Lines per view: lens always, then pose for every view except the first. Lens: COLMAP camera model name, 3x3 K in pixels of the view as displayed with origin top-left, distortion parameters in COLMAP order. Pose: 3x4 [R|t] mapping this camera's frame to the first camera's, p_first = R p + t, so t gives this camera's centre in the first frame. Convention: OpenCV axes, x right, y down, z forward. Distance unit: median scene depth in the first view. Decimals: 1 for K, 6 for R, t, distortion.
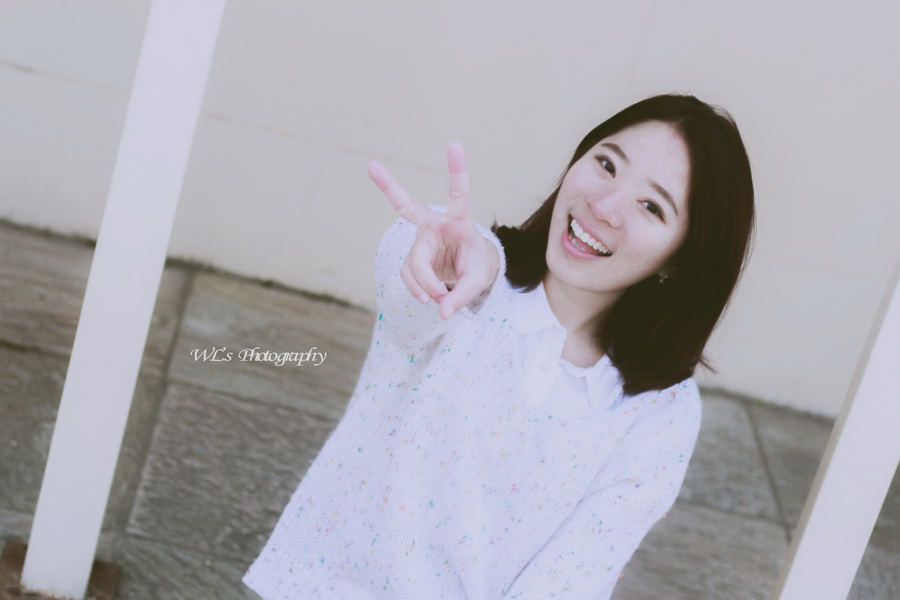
lens RADIAL K [[2103.2, 0, 450.0], [0, 2103.2, 300.0], [0, 0, 1]] dist [0.023433, -0.153636]
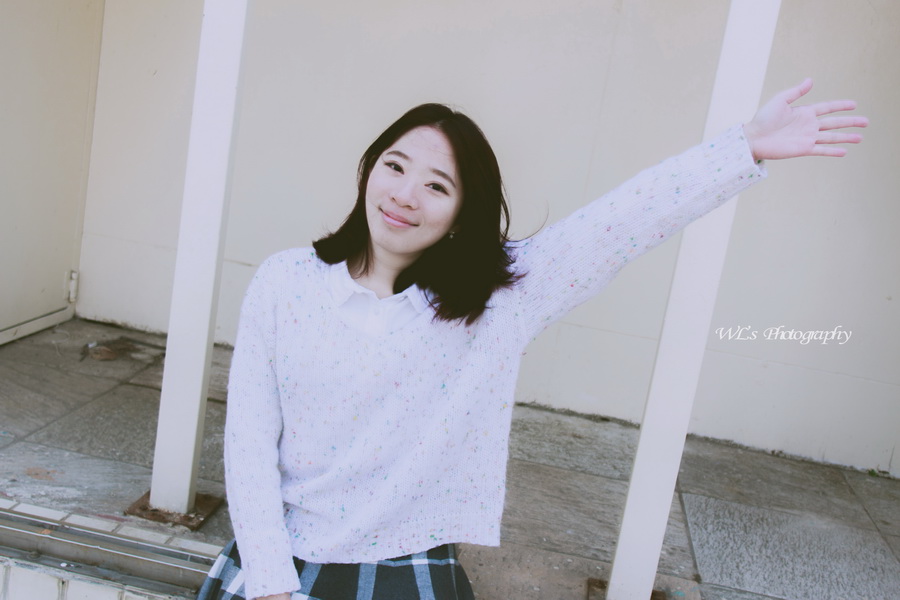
lens RADIAL K [[976.2, 0, 450.0], [0, 976.2, 300.0], [0, 0, 1]] dist [-0.012223, 0.025383]
pose [[0.982041, -0.075259, -0.173007, 0.138047], [0.038497, 0.977635, -0.206755, 0.121135], [0.184698, 0.196382, 0.962975, 0.241195]]
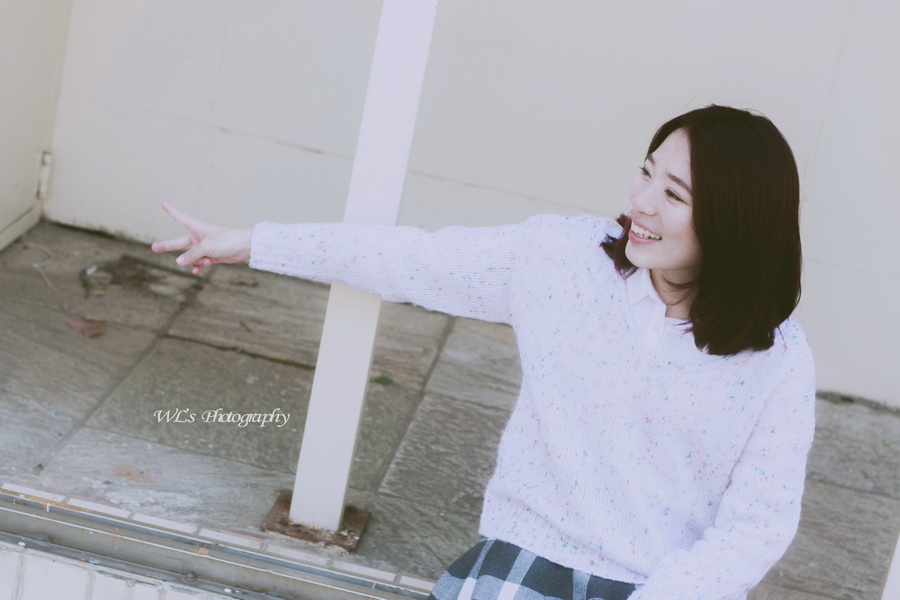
lens RADIAL K [[2103.2, 0, 450.0], [0, 2103.2, 300.0], [0, 0, 1]] dist [0.023433, -0.153636]
pose [[0.984568, -0.027208, -0.172877, 0.096561], [0.012024, 0.996023, -0.088279, 0.097699], [0.174591, 0.084838, 0.980979, -0.203175]]
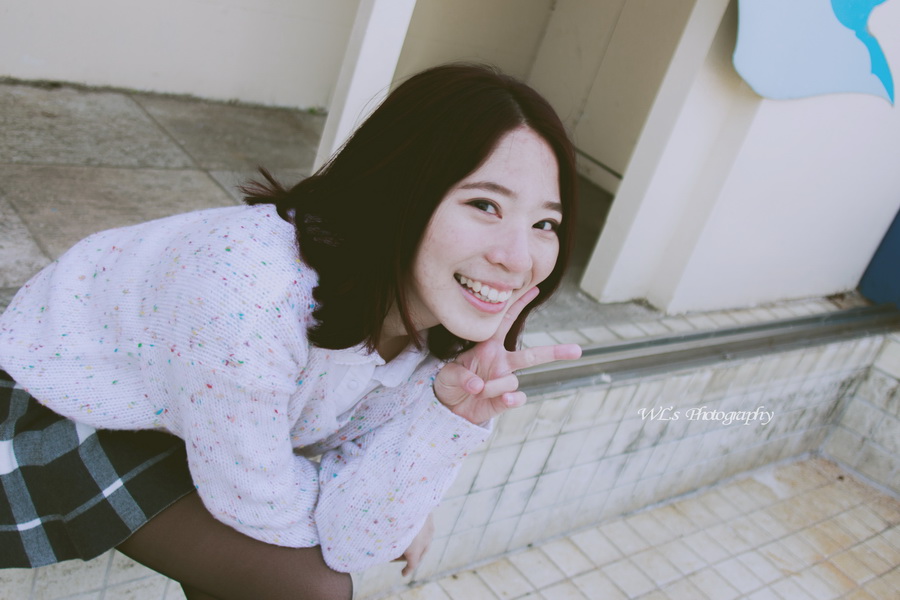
lens RADIAL K [[976.2, 0, 450.0], [0, 976.2, 300.0], [0, 0, 1]] dist [-0.012223, 0.025383]
pose [[0.794423, -0.267326, 0.545370, -0.114423], [0.110412, 0.946531, 0.303131, 0.003597], [-0.597244, -0.180599, 0.781462, 0.362020]]
